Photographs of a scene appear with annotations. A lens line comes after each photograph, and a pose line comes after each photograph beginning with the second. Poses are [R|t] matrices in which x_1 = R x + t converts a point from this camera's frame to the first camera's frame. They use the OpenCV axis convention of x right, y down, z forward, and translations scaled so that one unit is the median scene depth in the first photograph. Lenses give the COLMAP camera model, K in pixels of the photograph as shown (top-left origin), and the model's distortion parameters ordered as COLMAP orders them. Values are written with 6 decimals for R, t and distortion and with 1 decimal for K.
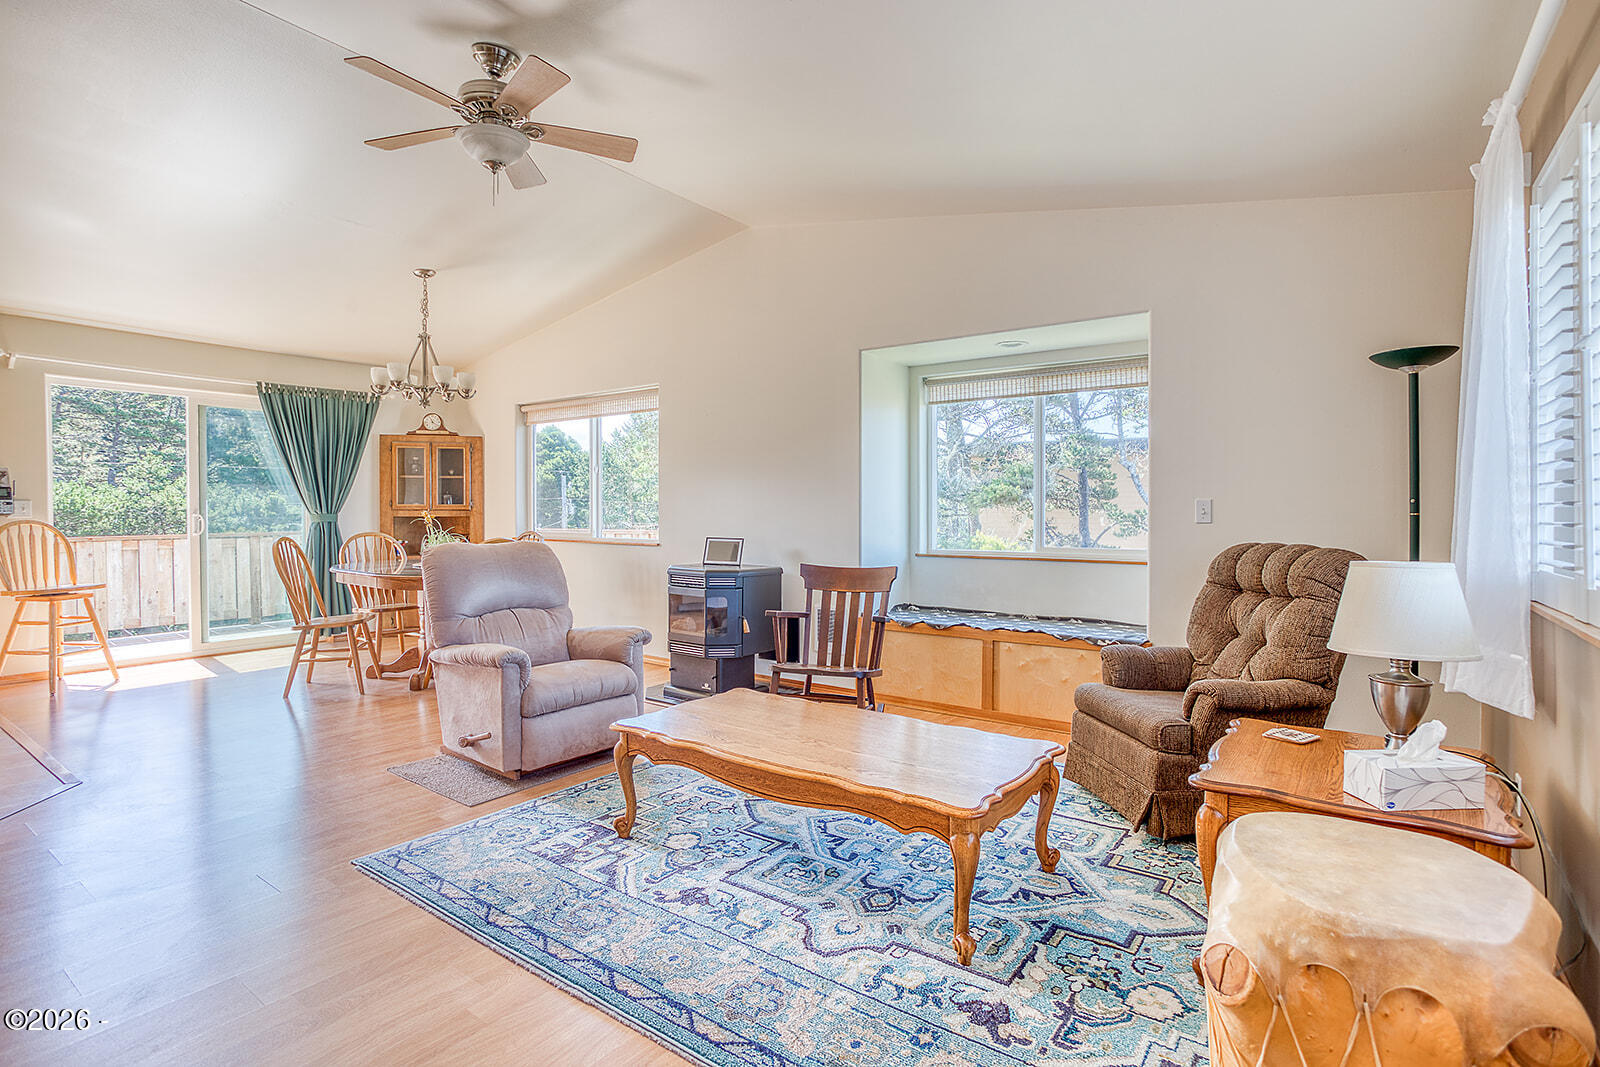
lens RADIAL K [[769.1, 0, 800.0], [0, 769.1, 533.5], [0, 0, 1]] dist [-0.000486, 0.000032]
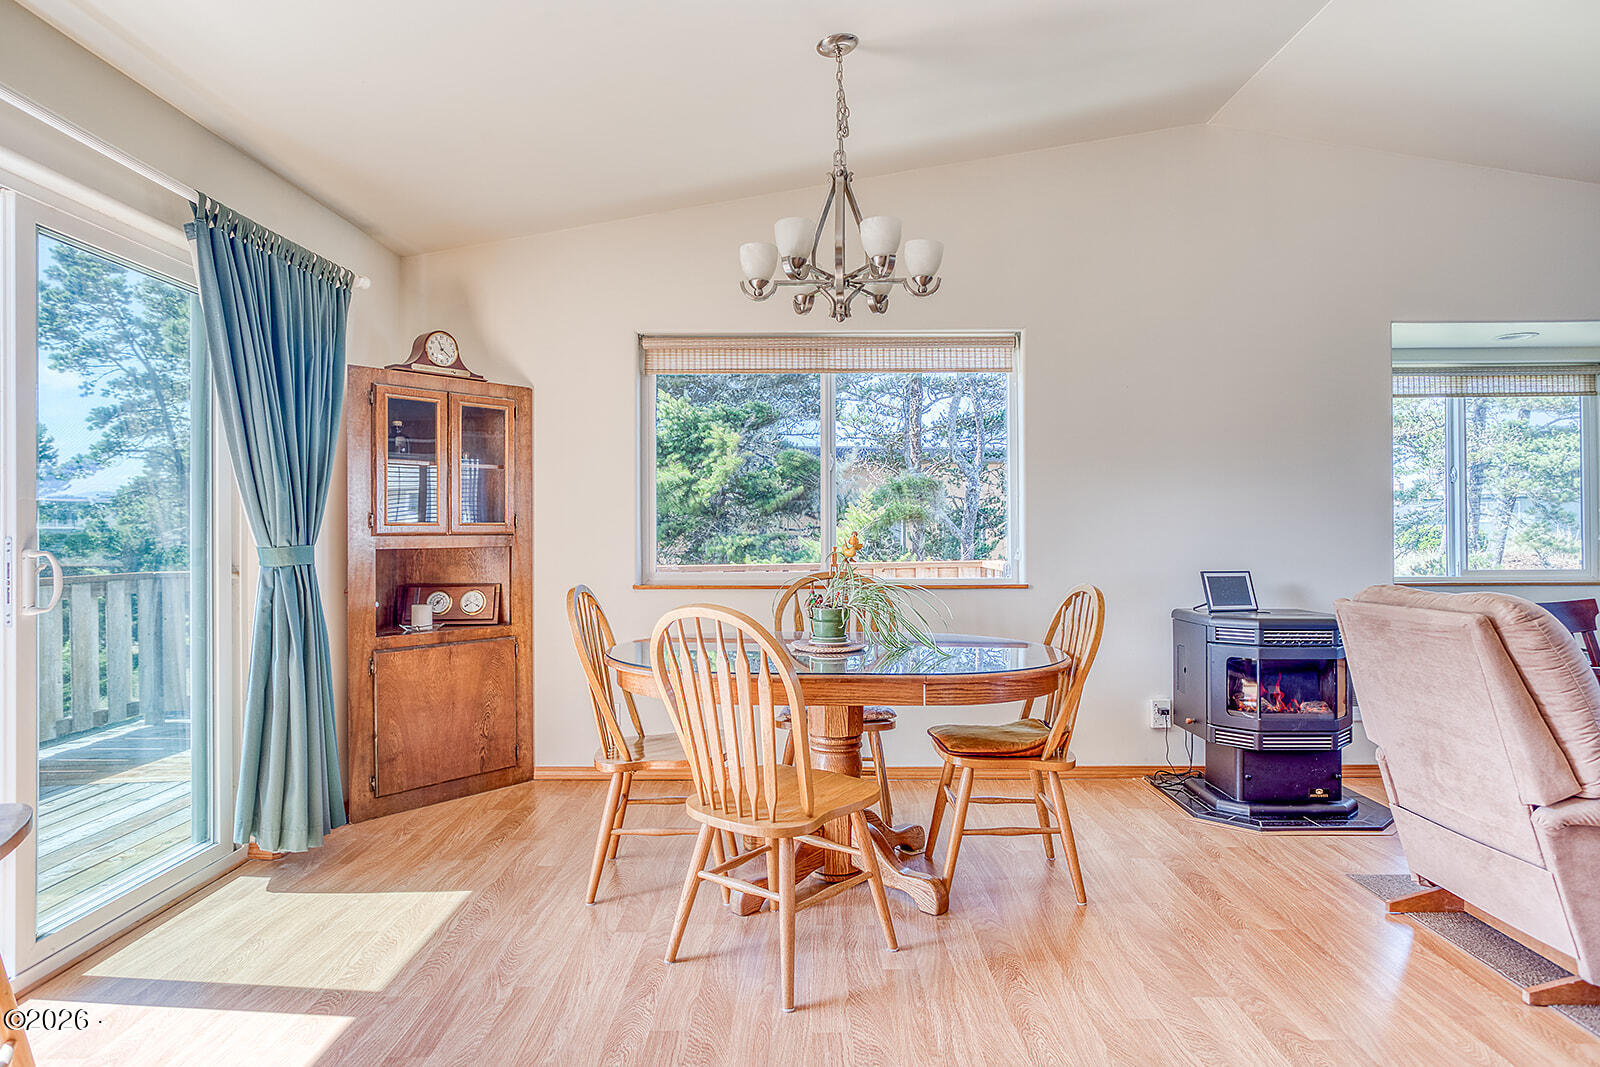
lens RADIAL K [[933.3, 0, 800.0], [0, 933.3, 533.5], [0, 0, 1]] dist [-0.004435, -0.000640]
pose [[0.812512, -0.005952, 0.582914, -0.723961], [0.024165, 0.999432, -0.023479, -0.013847], [-0.582443, 0.033163, 0.812195, 0.462809]]
